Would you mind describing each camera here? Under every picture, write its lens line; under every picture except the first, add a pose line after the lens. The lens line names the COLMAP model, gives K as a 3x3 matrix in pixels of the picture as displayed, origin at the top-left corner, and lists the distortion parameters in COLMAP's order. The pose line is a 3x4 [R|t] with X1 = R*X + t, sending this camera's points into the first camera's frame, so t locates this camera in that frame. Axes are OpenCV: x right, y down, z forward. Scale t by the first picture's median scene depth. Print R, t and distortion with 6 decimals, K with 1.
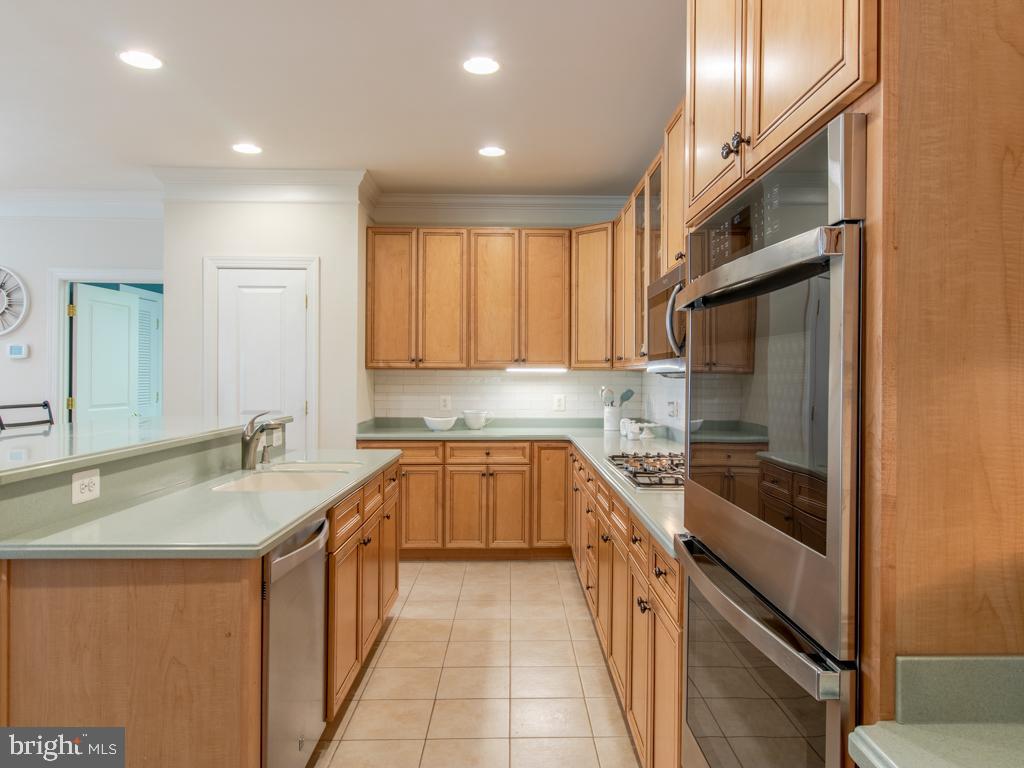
lens RADIAL K [[674.8, 0, 516.1], [0, 674.8, 384.8], [0, 0, 1]] dist [-0.008220, 0.001712]
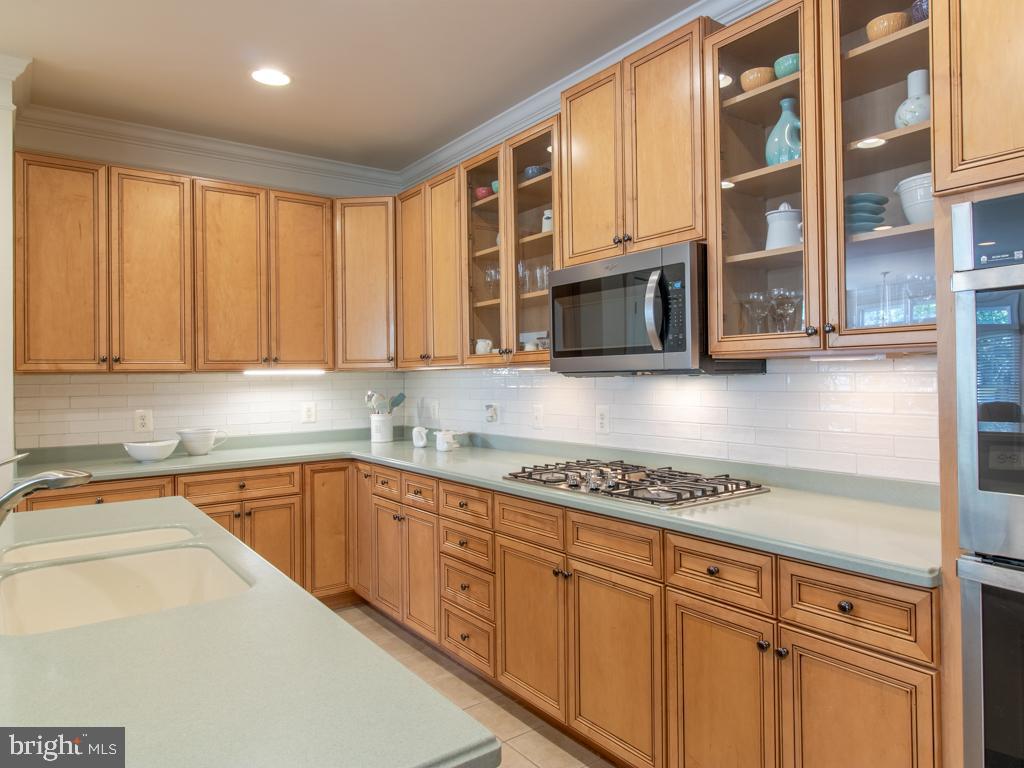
lens RADIAL K [[674.8, 0, 515.3], [0, 674.8, 376.1], [0, 0, 1]] dist [-0.008220, 0.001712]
pose [[0.798585, -0.015381, 0.601686, -0.230845], [0.025250, 0.999649, -0.007959, -0.004468], [-0.601352, 0.021549, 0.798693, 0.218039]]
